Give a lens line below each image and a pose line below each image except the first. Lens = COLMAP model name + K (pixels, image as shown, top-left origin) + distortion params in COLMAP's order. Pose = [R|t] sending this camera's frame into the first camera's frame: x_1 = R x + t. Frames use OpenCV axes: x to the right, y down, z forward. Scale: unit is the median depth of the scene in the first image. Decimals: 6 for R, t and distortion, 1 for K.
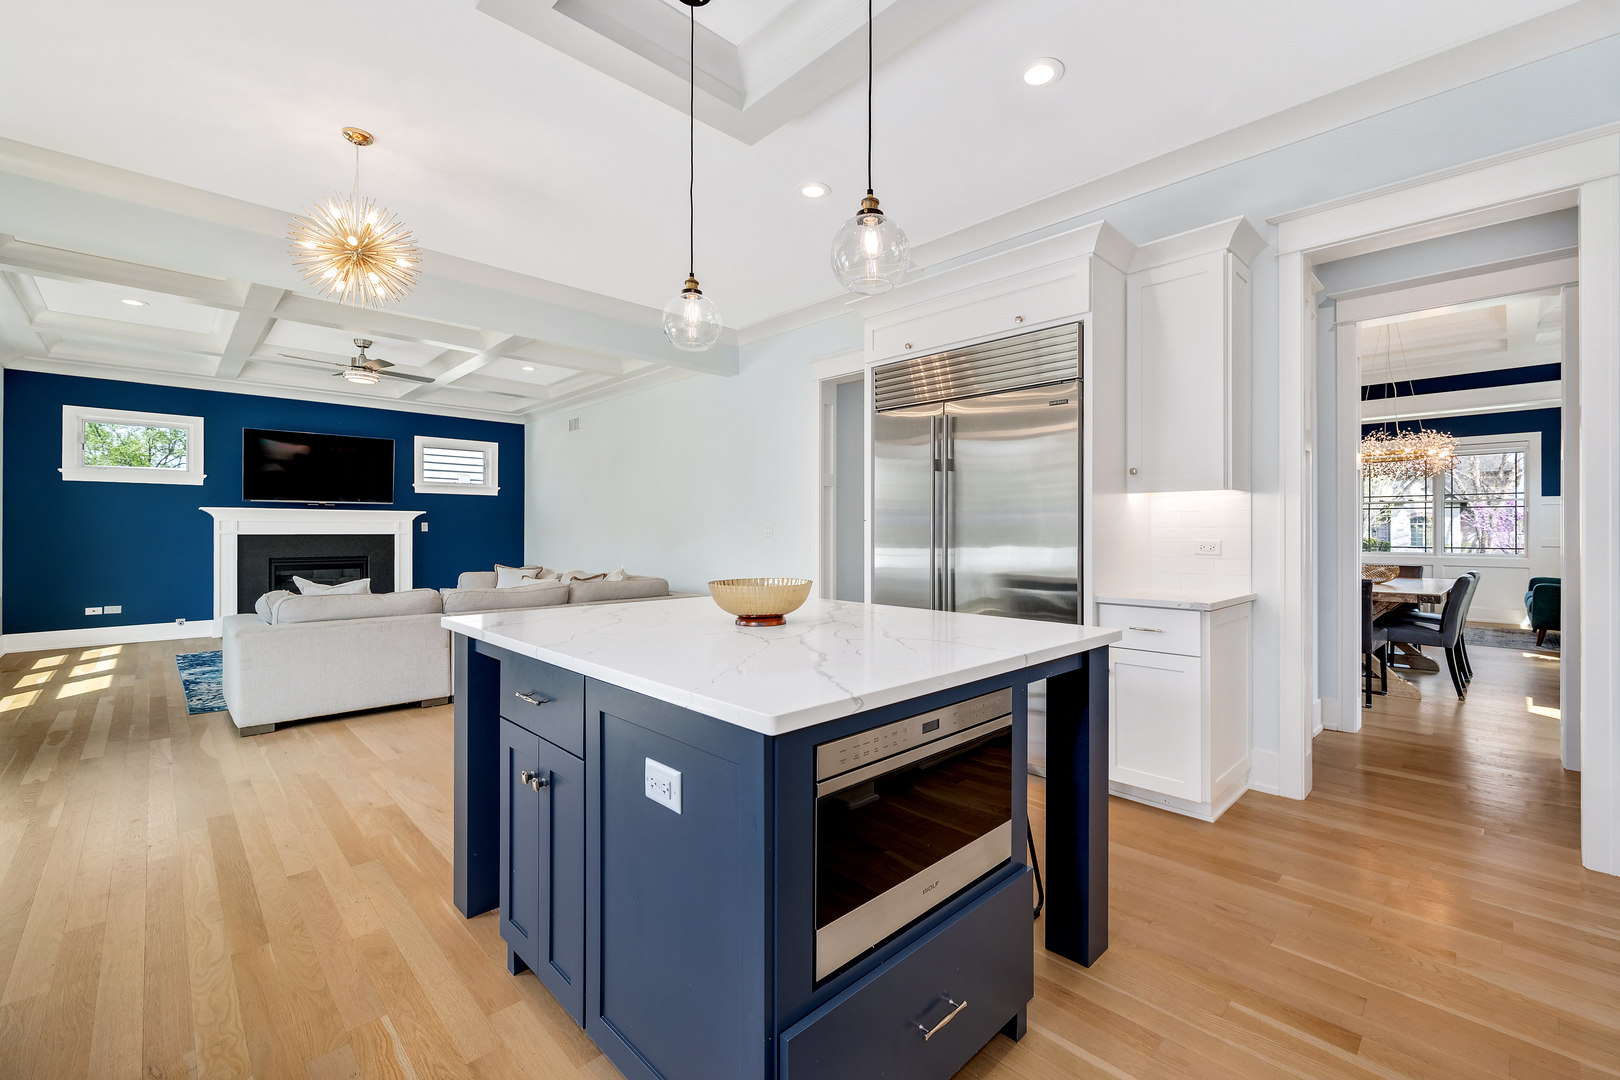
lens RADIAL K [[710.0, 0, 866.3], [0, 710.0, 531.2], [0, 0, 1]] dist [0.010747, 0.001481]
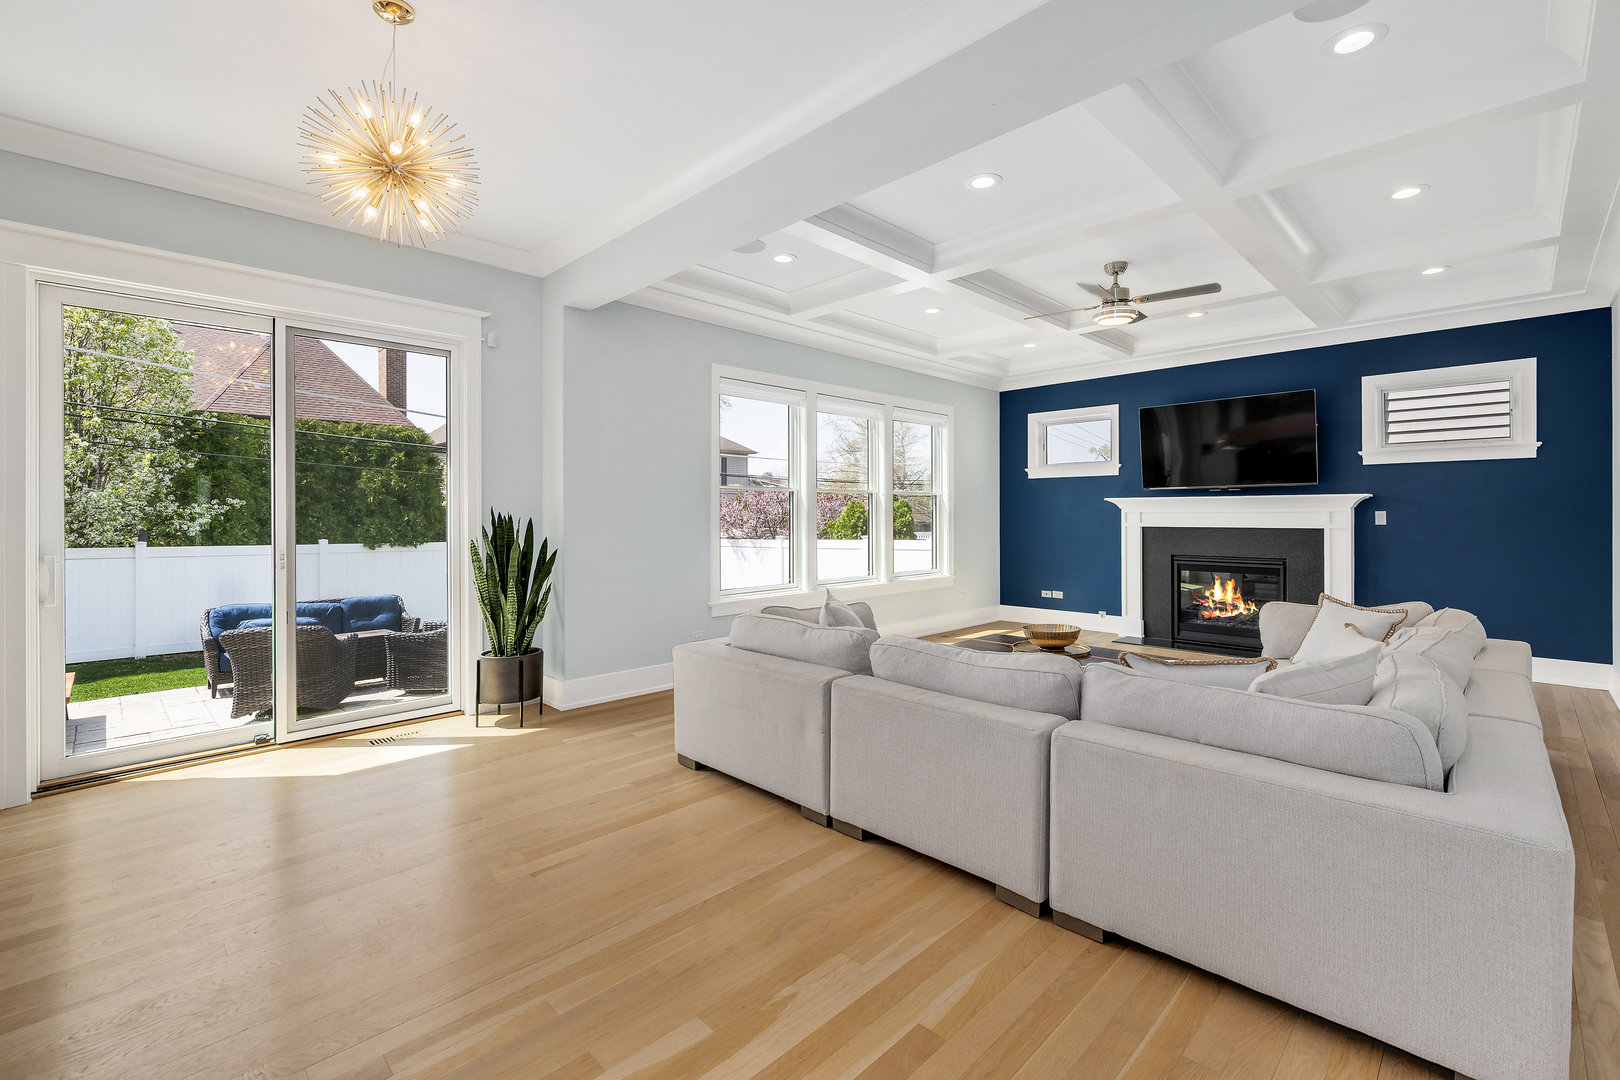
lens RADIAL K [[699.5, 0, 792.5], [0, 699.5, 525.2], [0, 0, 1]] dist [0.006544, -0.000014]
pose [[0.007448, 0.014716, -0.999864, 0.003887], [0.005385, 0.999877, 0.014756, -0.012988], [0.999958, -0.005494, 0.007368, 0.554689]]
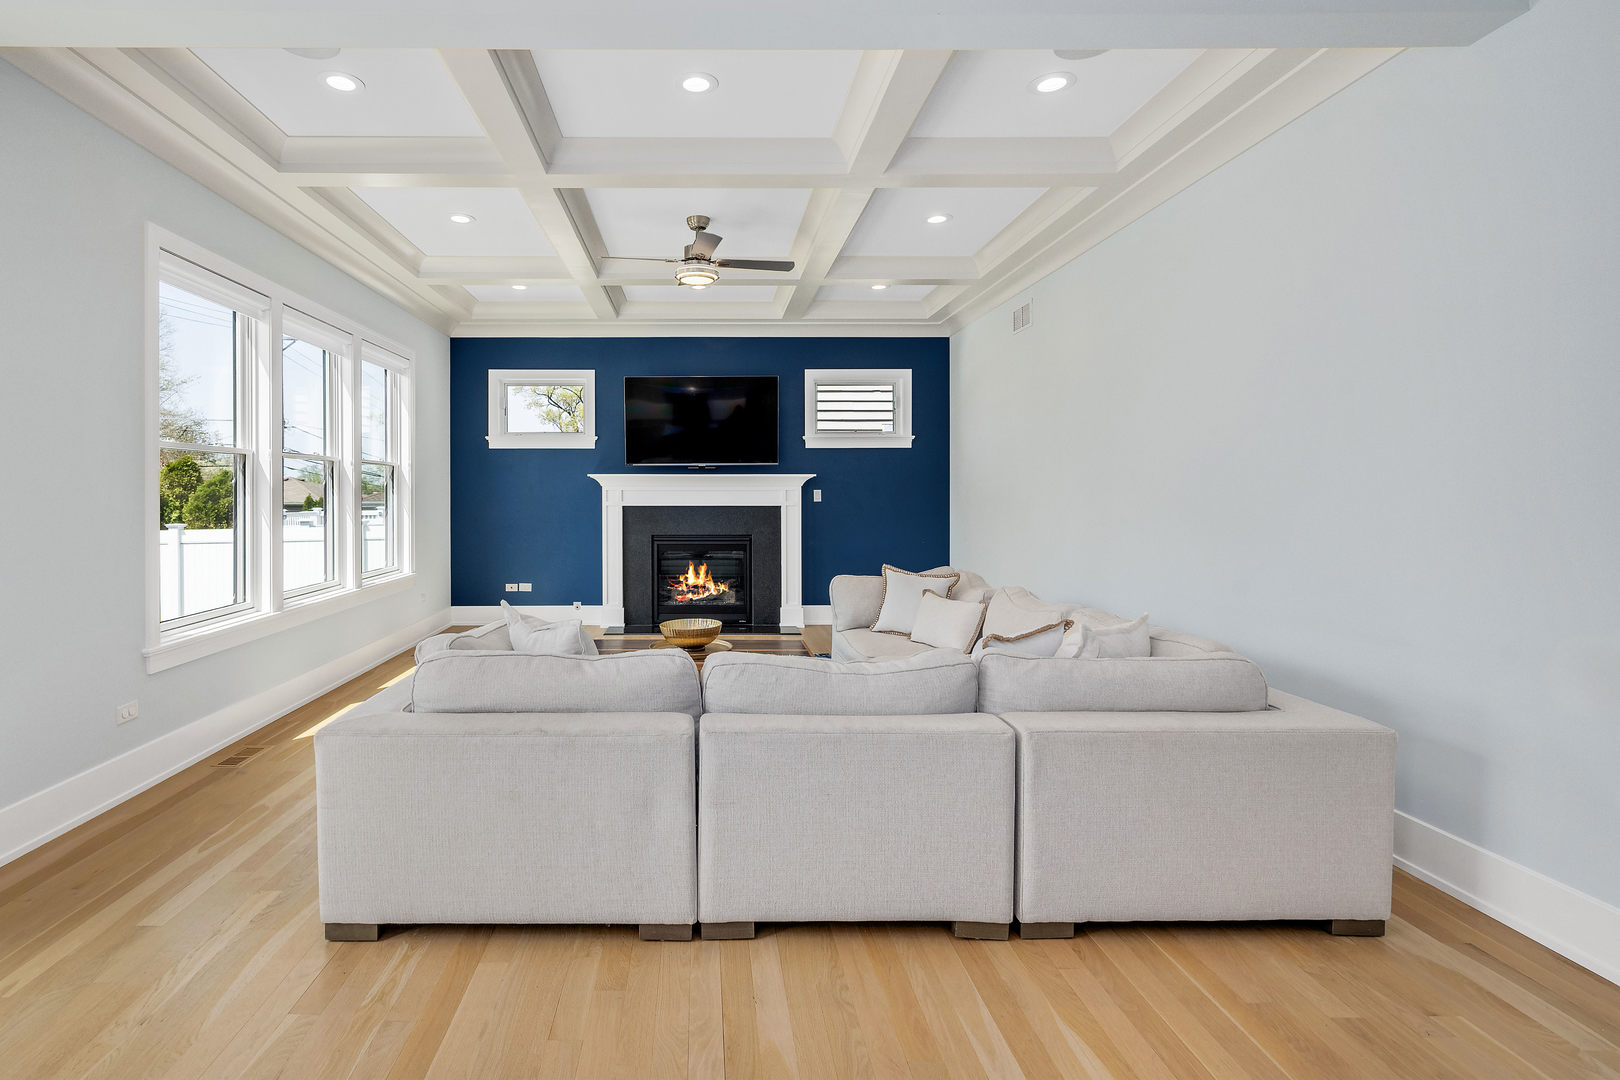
lens RADIAL K [[834.1, 0, 707.7], [0, 834.1, 499.8], [0, 0, 1]] dist [0.008339, -0.001402]
pose [[0.718492, 0.006058, -0.695509, -0.134341], [0.002571, 0.999932, 0.011366, -0.013422], [0.695531, -0.009954, 0.718427, 0.375289]]
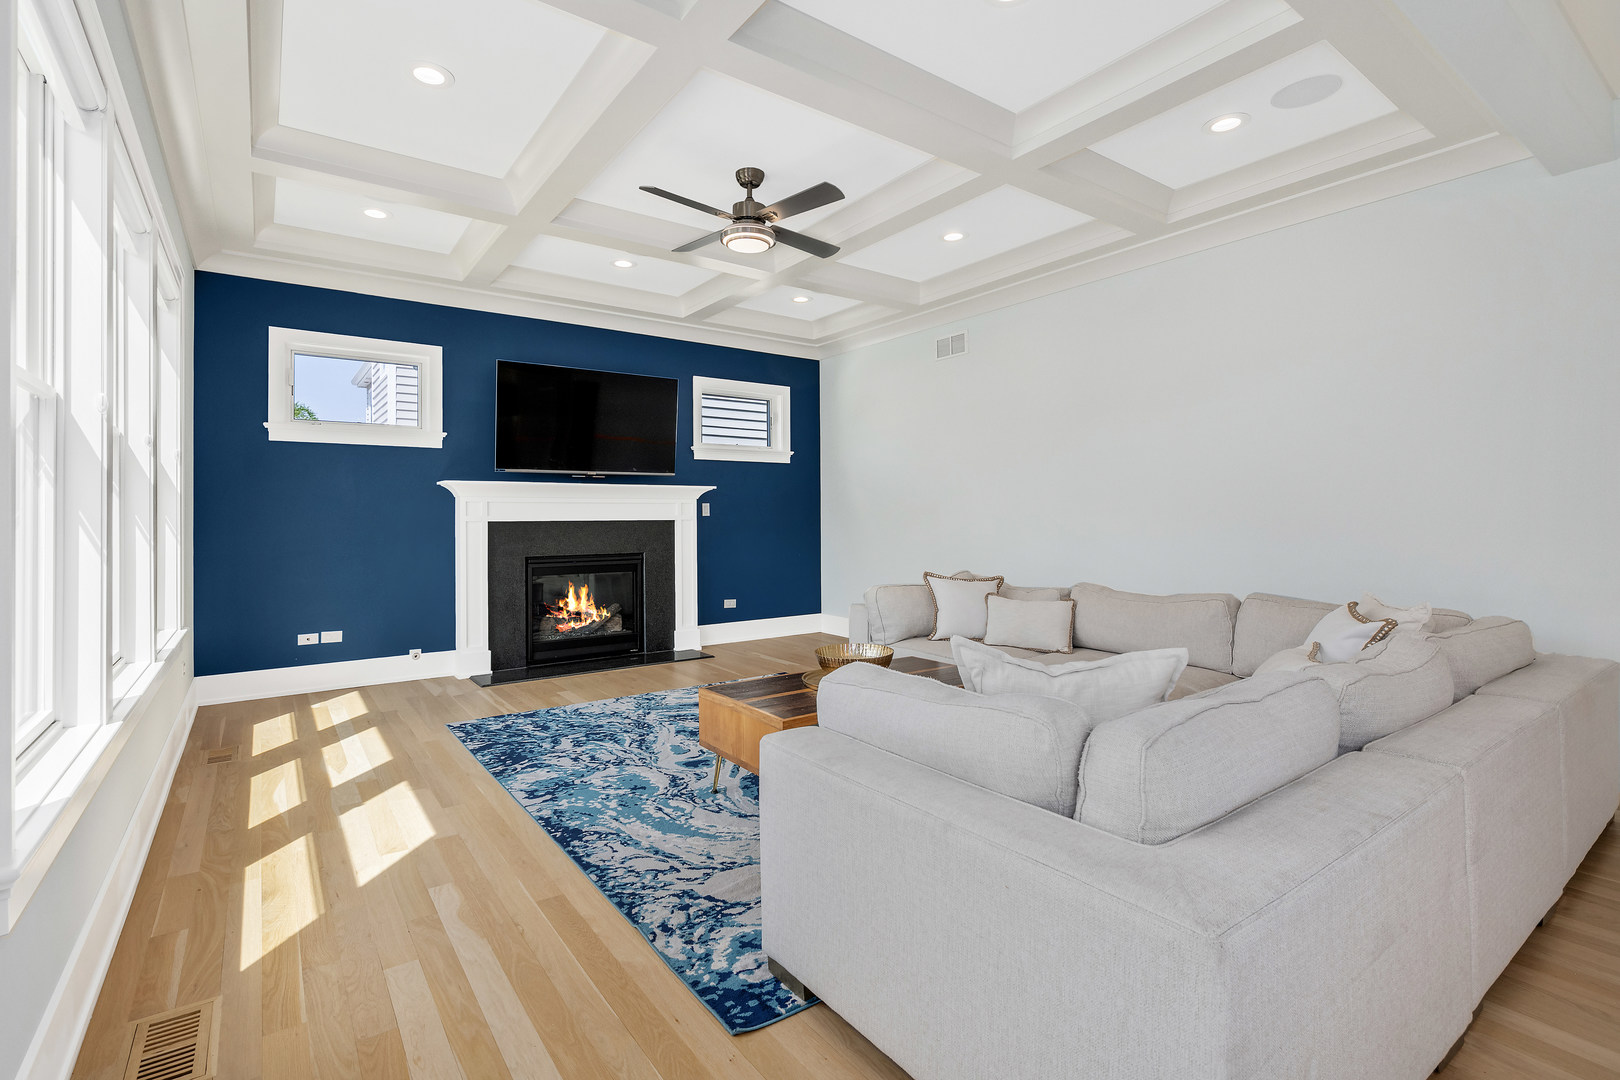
lens RADIAL K [[747.7, 0, 843.0], [0, 747.7, 513.4], [0, 0, 1]] dist [-0.001592, -0.000078]
pose [[0.991758, -0.006398, -0.127969, -0.466704], [0.006050, 0.999977, -0.003109, 0.001035], [0.127986, 0.002309, 0.991773, 0.360732]]
